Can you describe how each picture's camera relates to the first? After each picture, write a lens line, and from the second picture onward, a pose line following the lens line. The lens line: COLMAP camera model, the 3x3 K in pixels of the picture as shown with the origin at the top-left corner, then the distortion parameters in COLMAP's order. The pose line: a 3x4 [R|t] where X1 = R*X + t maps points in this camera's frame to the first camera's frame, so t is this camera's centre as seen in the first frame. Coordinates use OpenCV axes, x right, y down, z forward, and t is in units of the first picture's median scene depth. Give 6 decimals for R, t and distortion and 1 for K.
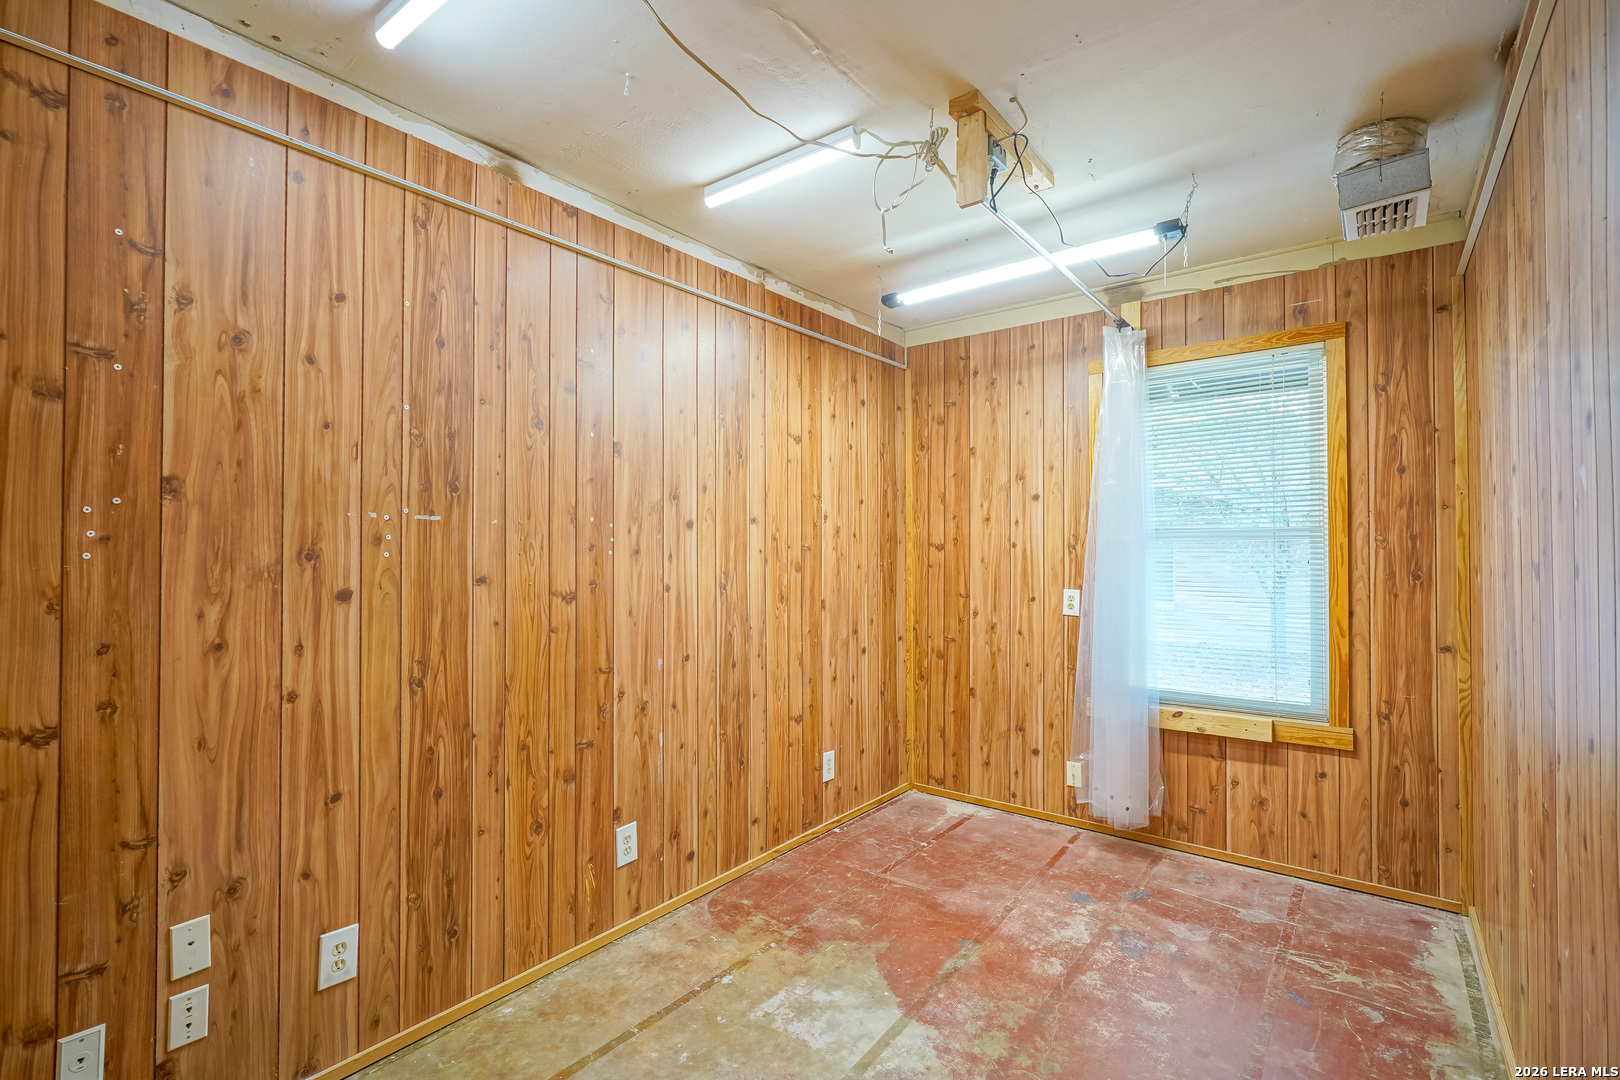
lens RADIAL K [[736.9, 0, 824.4], [0, 736.9, 544.4], [0, 0, 1]] dist [-0.001313, 0.001732]
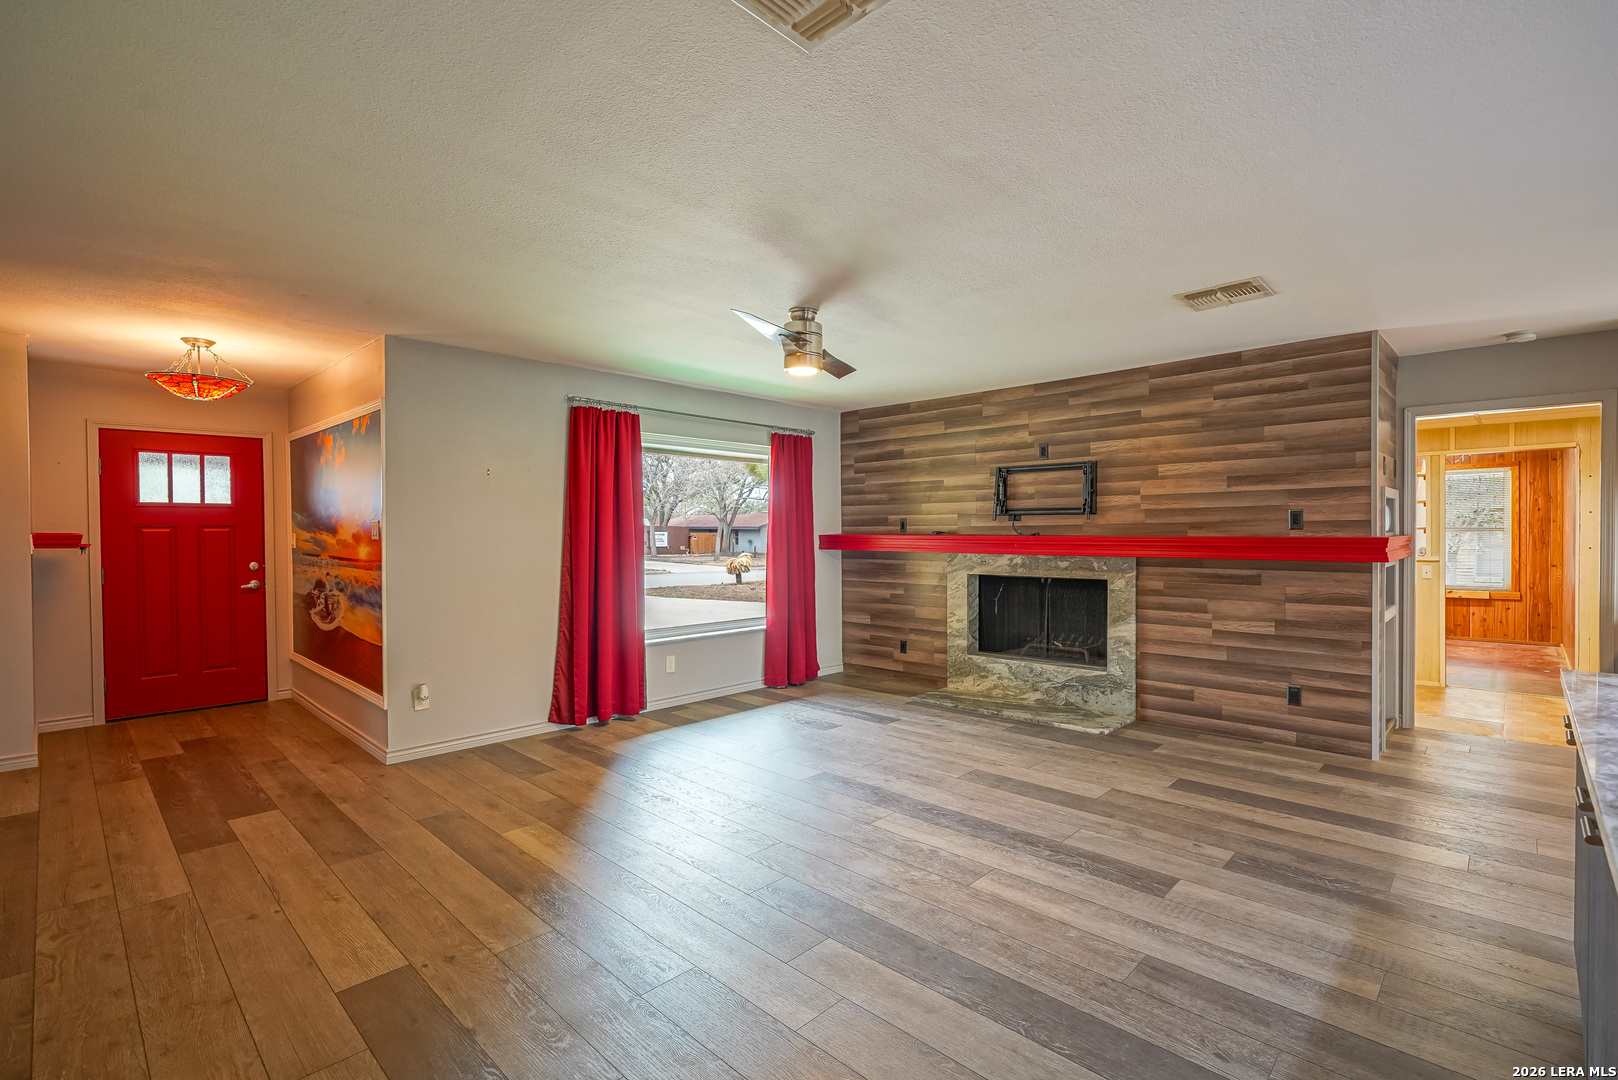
lens RADIAL K [[736.0, 0, 794.4], [0, 736.0, 535.9], [0, 0, 1]] dist [-0.001313, 0.001732]
pose [[0.992131, -0.001766, -0.125194, -1.921311], [0.003714, 0.999876, 0.015324, -0.047276], [0.125151, -0.015669, 0.992014, -2.448864]]
